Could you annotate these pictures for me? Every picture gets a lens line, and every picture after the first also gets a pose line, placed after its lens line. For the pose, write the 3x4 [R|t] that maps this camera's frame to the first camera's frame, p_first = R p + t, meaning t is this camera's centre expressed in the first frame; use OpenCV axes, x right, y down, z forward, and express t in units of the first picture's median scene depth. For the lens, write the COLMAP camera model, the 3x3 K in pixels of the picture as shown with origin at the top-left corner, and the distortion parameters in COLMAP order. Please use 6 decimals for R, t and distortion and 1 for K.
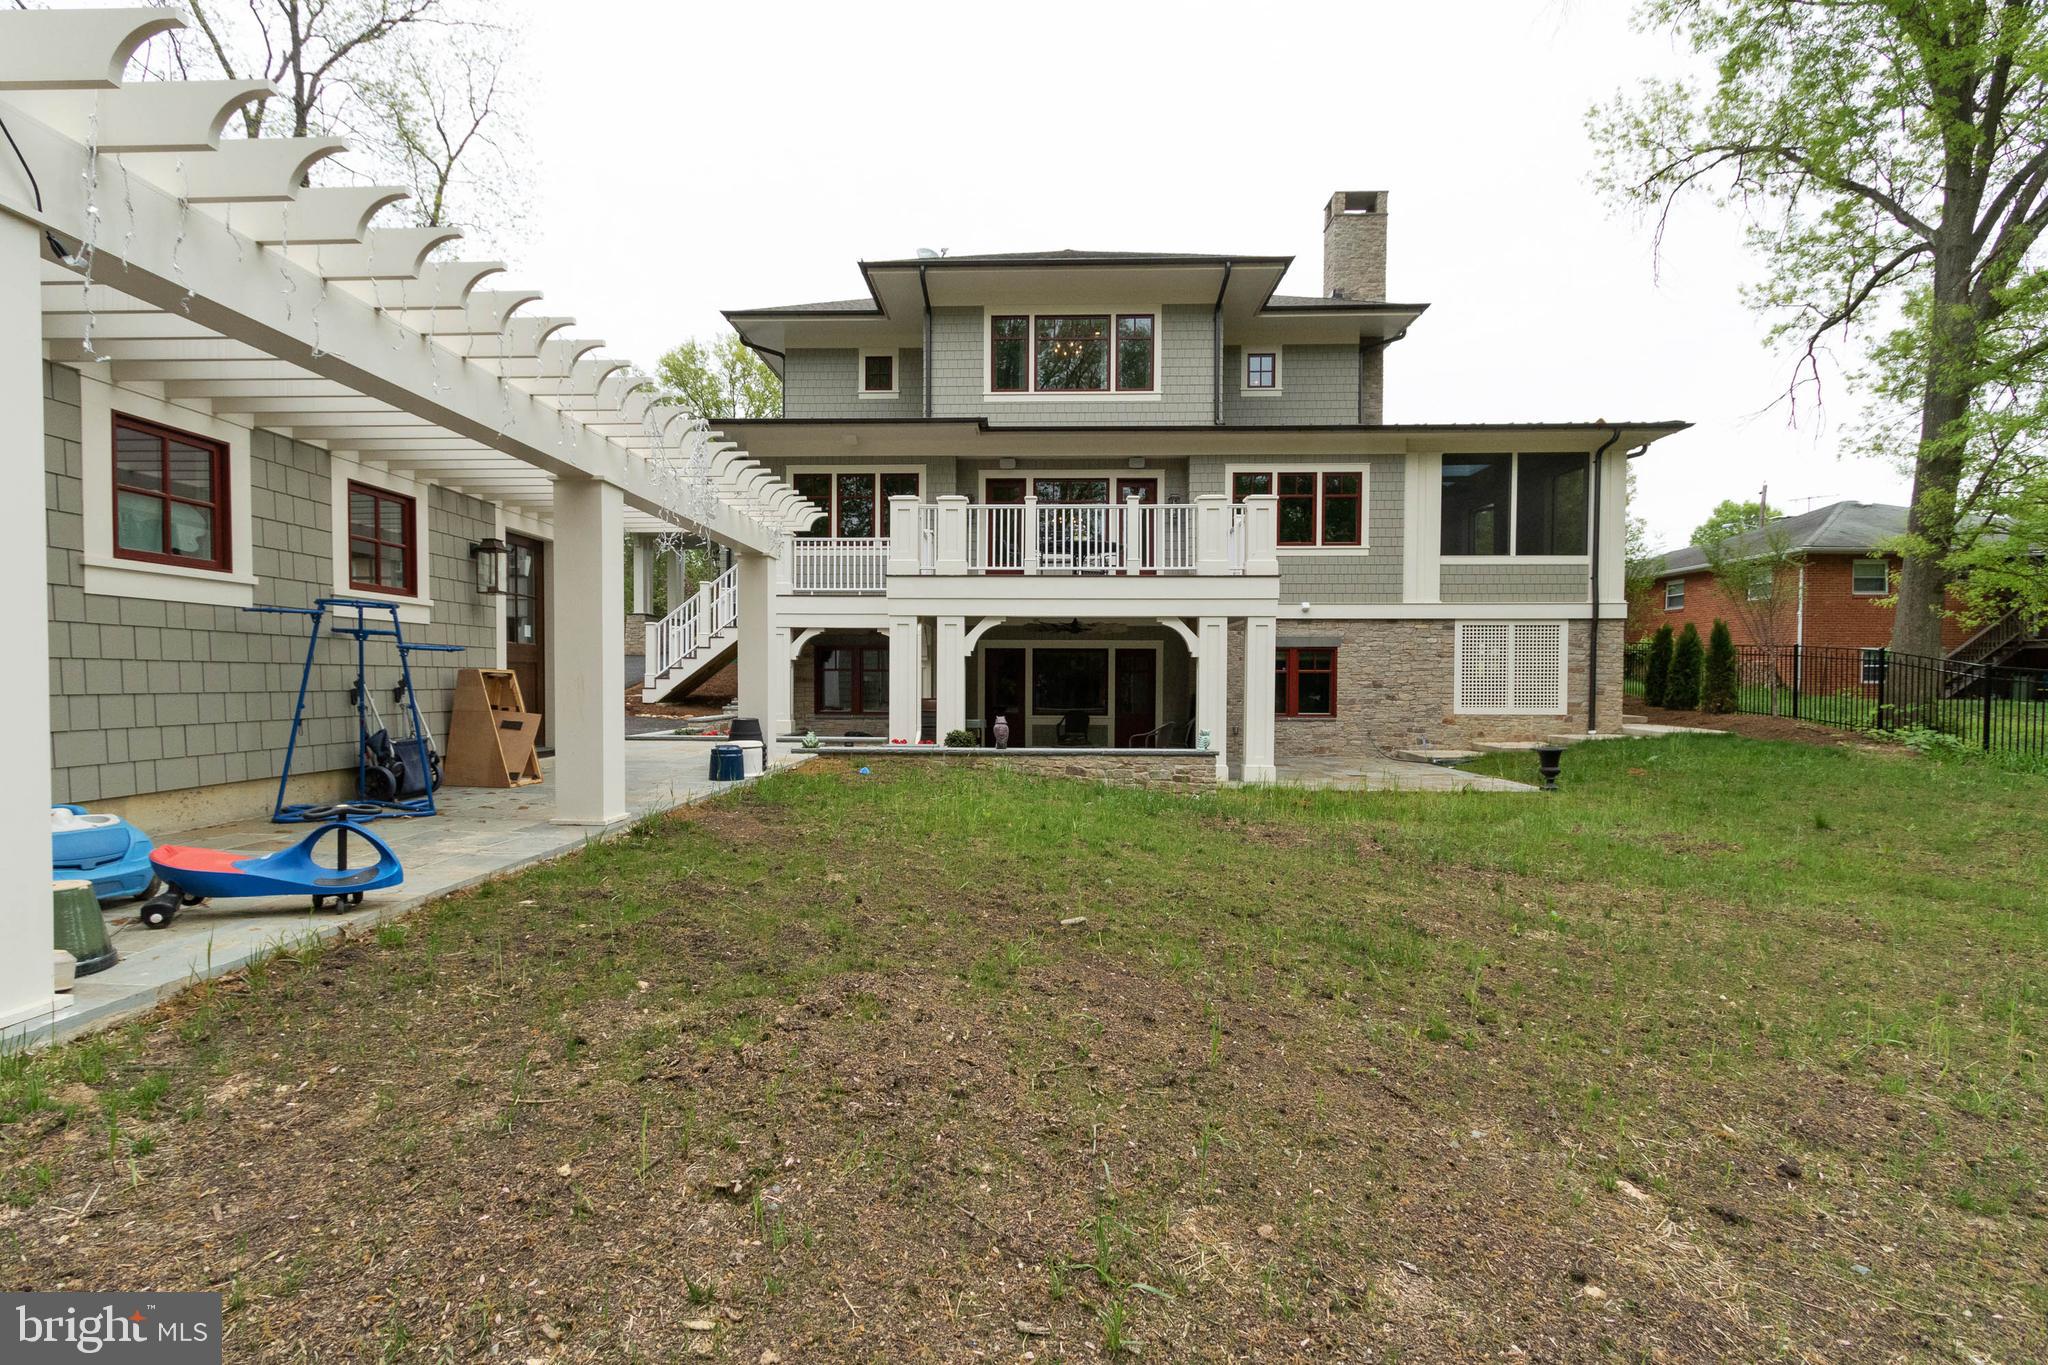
lens RADIAL K [[934.2, 0, 998.1], [0, 934.2, 689.4], [0, 0, 1]] dist [0.009535, 0.000042]
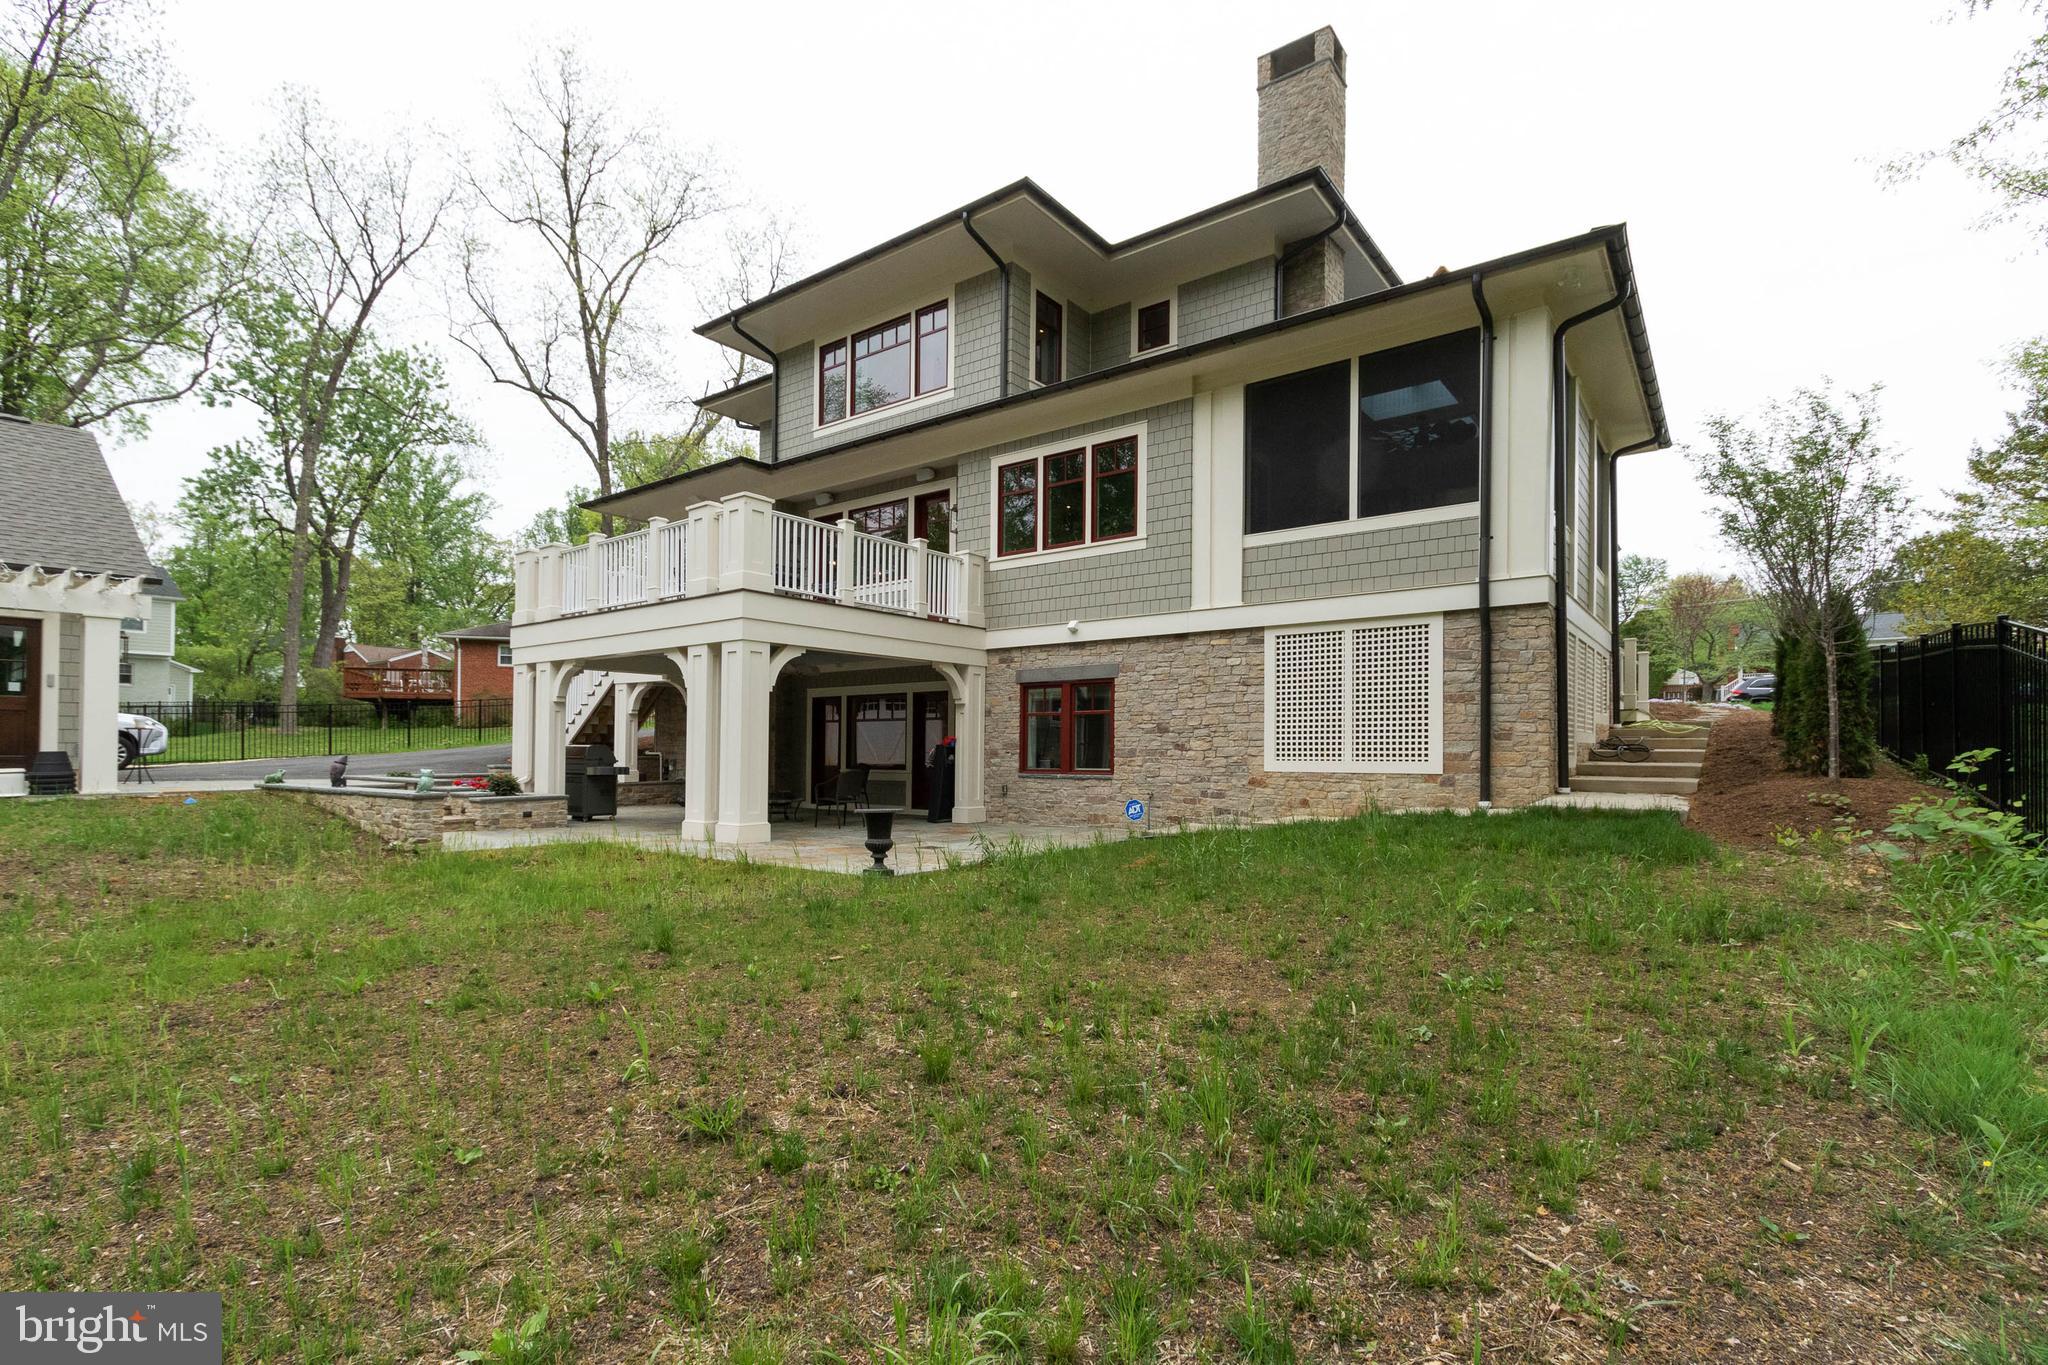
lens RADIAL K [[951.6, 0, 1026.5], [0, 951.6, 729.2], [0, 0, 1]] dist [0.001735, 0.000177]
pose [[0.813954, -0.016103, -0.580706, 0.740752], [-0.004753, 0.999398, -0.034376, 0.020643], [0.580910, 0.030741, 0.813387, 0.358569]]
